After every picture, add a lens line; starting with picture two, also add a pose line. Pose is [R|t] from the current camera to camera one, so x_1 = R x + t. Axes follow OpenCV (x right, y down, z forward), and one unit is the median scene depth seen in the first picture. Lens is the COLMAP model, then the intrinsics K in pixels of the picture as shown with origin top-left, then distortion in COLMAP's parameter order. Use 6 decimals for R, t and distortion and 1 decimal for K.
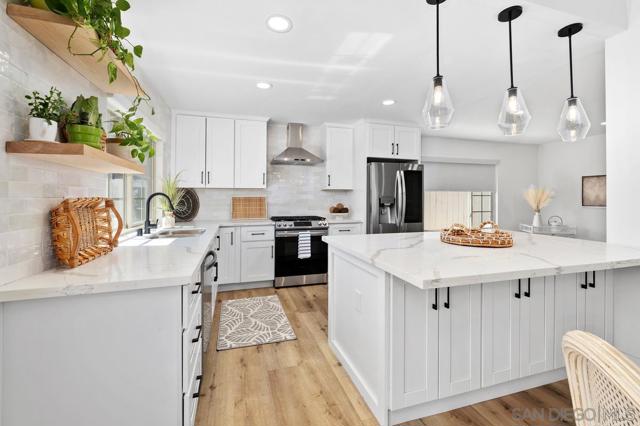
lens RADIAL K [[276.1, 0, 319.5], [0, 276.1, 192.5], [0, 0, 1]] dist [-0.008536, -0.000105]
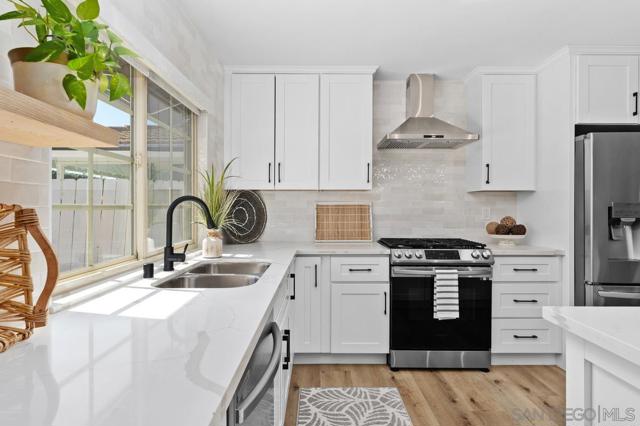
lens RADIAL K [[348.2, 0, 317.5], [0, 348.2, 208.4], [0, 0, 1]] dist [0.001695, 0.001303]
pose [[0.954182, 0.002517, -0.299217, -0.090352], [0.004713, 0.999714, 0.023440, 0.006819], [0.299190, -0.023776, 0.953897, 0.289031]]
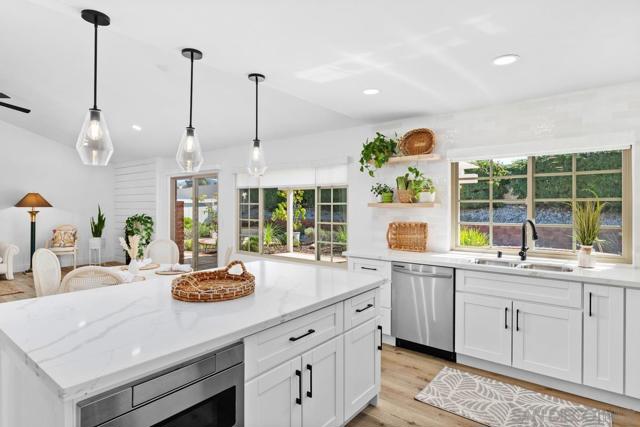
lens RADIAL K [[348.2, 0, 317.5], [0, 348.2, 208.9], [0, 0, 1]] dist [0.001695, 0.001303]
pose [[-0.828209, 0.000857, -0.560419, 0.473742], [0.006932, 0.999938, -0.008715, -0.021466], [0.560377, -0.011103, -0.828163, 1.087353]]
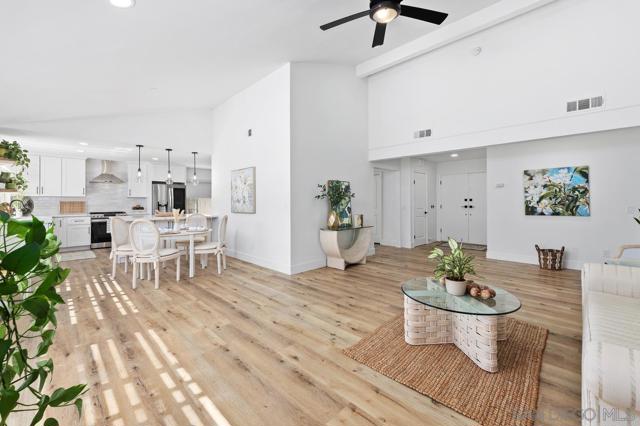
lens RADIAL K [[264.3, 0, 320.3], [0, 264.3, 200.3], [0, 0, 1]] dist [0.008859, 0.000010]
pose [[0.879782, -0.003778, 0.475362, 0.358395], [-0.002923, 0.999907, 0.013356, -0.019551], [-0.475368, -0.013140, 0.879689, -1.368034]]
